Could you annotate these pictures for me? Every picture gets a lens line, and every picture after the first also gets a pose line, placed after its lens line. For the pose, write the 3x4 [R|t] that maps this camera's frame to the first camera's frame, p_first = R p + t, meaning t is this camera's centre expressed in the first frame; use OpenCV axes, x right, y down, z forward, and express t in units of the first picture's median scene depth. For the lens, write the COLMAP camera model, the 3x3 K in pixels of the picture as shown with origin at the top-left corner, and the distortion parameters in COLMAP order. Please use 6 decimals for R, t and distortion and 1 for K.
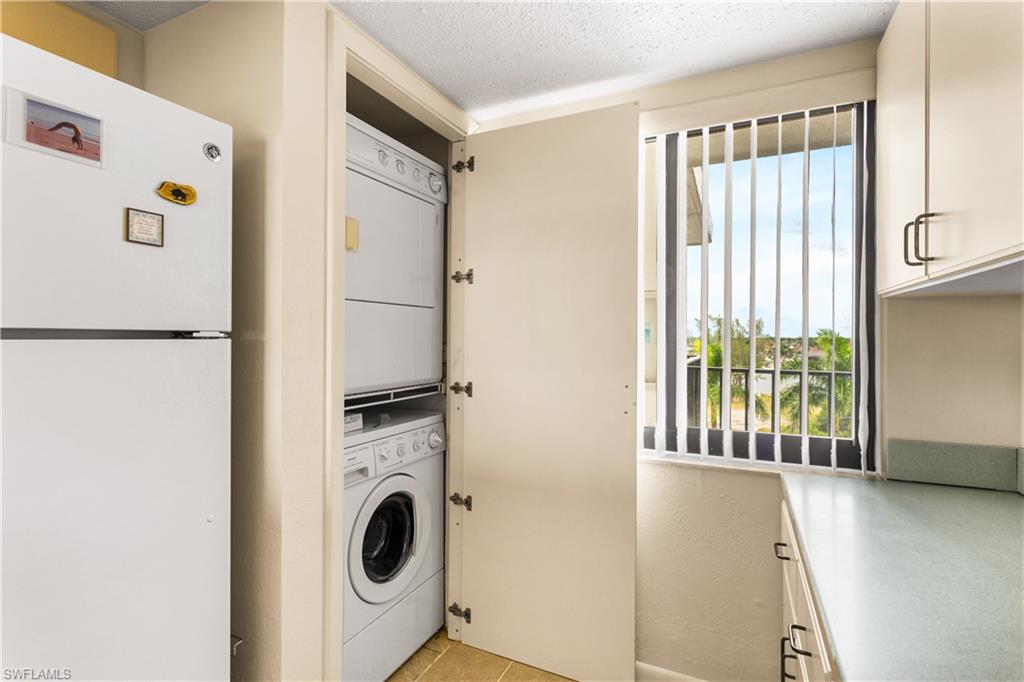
lens RADIAL K [[485.7, 0, 509.7], [0, 485.7, 335.0], [0, 0, 1]] dist [-0.005492, 0.001257]
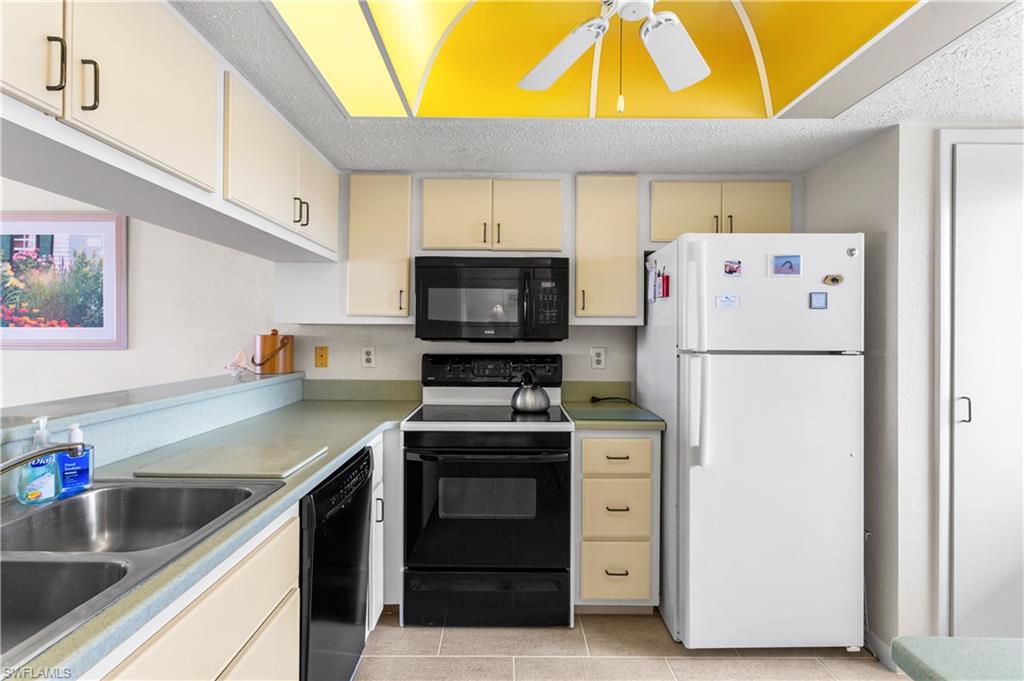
lens RADIAL K [[485.7, 0, 512.8], [0, 485.7, 331.3], [0, 0, 1]] dist [-0.005492, 0.001257]
pose [[0.418704, -0.007758, -0.908090, 0.479696], [-0.002284, 0.999951, -0.009596, -0.062142], [0.908120, 0.006092, 0.418666, -0.878564]]
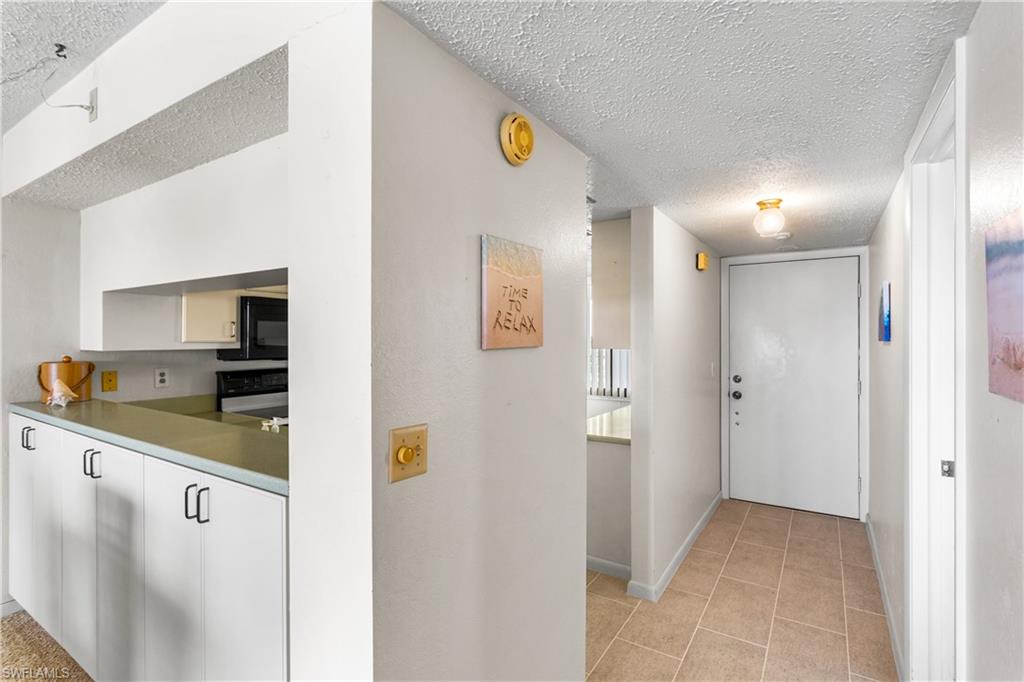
lens RADIAL K [[485.7, 0, 514.4], [0, 485.7, 338.8], [0, 0, 1]] dist [-0.005492, 0.001257]
pose [[0.990570, -0.010907, -0.136574, 0.249044], [0.011154, 0.999937, 0.001045, -0.156422], [0.136554, -0.002559, 0.990629, -3.002698]]
